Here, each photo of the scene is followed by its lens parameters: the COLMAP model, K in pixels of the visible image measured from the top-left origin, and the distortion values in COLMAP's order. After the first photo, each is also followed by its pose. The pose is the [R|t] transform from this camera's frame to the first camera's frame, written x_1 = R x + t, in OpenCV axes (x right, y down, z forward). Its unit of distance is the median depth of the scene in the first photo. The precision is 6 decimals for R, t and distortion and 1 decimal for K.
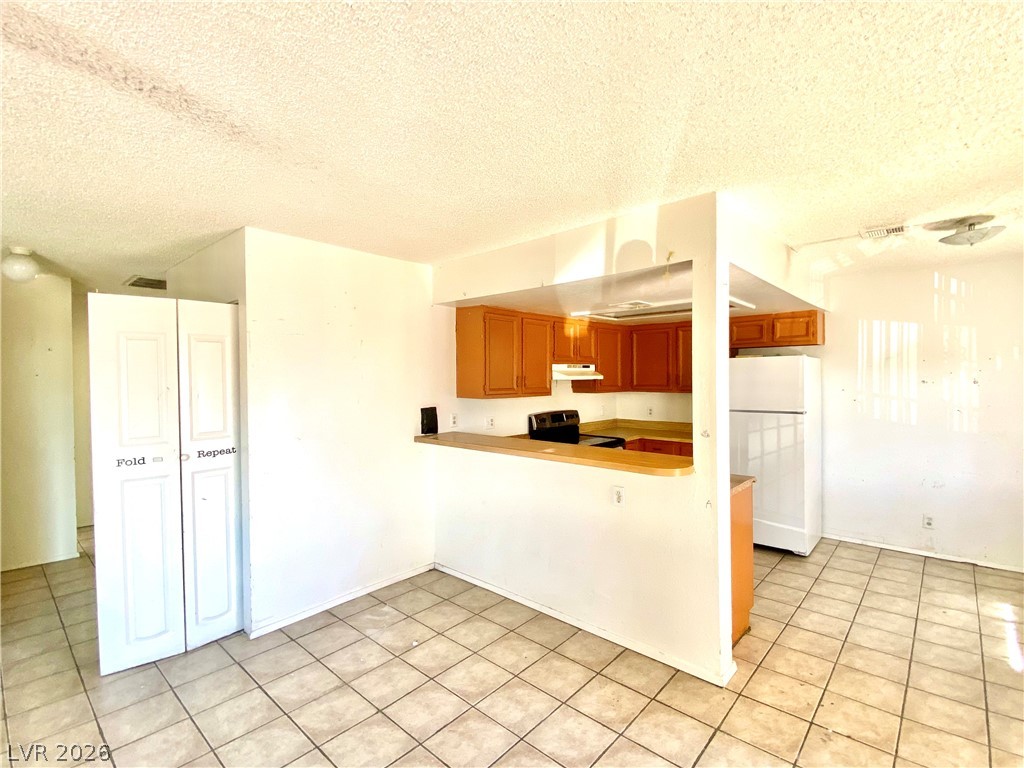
lens RADIAL K [[479.3, 0, 512.0], [0, 479.3, 384.0], [0, 0, 1]] dist [0.046180, -0.041817]
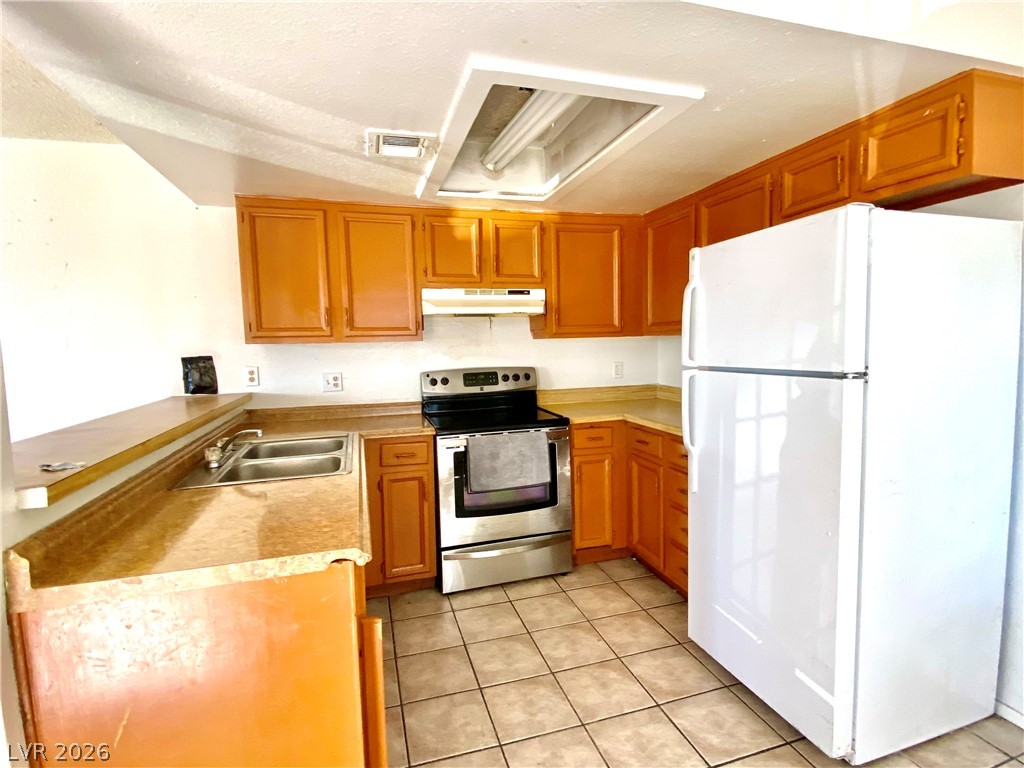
lens RADIAL K [[479.3, 0, 512.0], [0, 479.3, 384.0], [0, 0, 1]] dist [0.046180, -0.041817]
pose [[0.848999, 0.033391, -0.527338, 0.557013], [0.010172, 0.996784, 0.079493, 0.034435], [0.528297, -0.072853, 0.845929, 0.593263]]
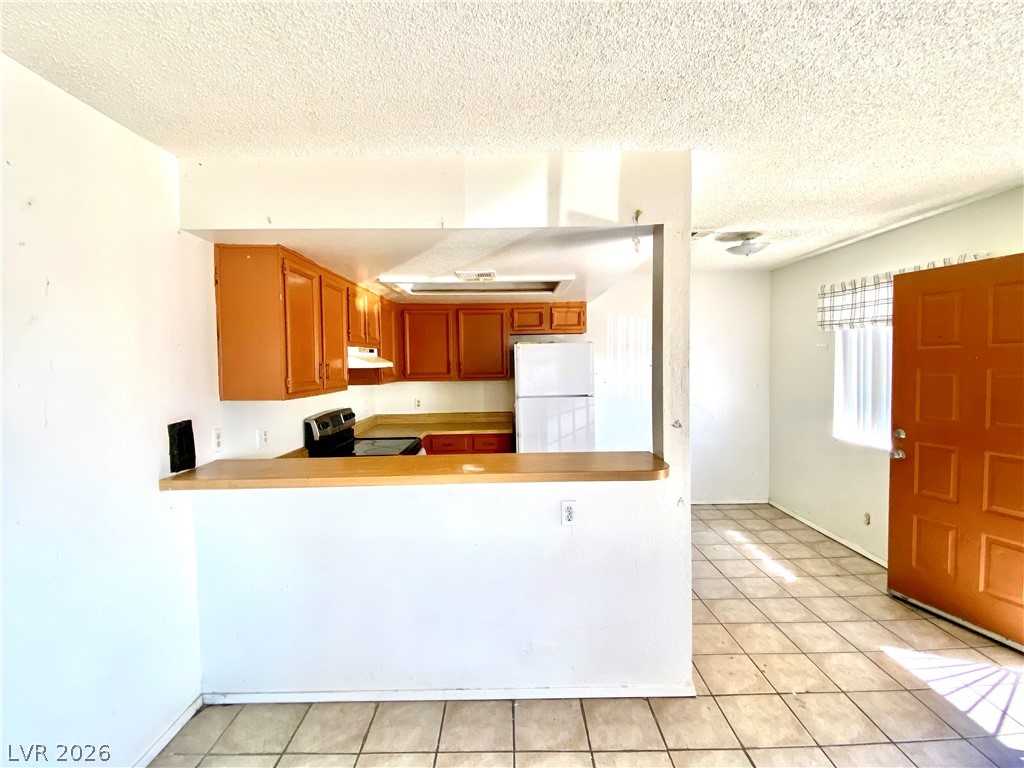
lens RADIAL K [[479.3, 0, 512.0], [0, 479.3, 384.0], [0, 0, 1]] dist [0.046180, -0.041817]
pose [[0.738374, -0.036116, 0.673424, -0.245826], [0.020420, 0.999304, 0.031203, -0.003153], [-0.674083, -0.009289, 0.738597, 0.320738]]
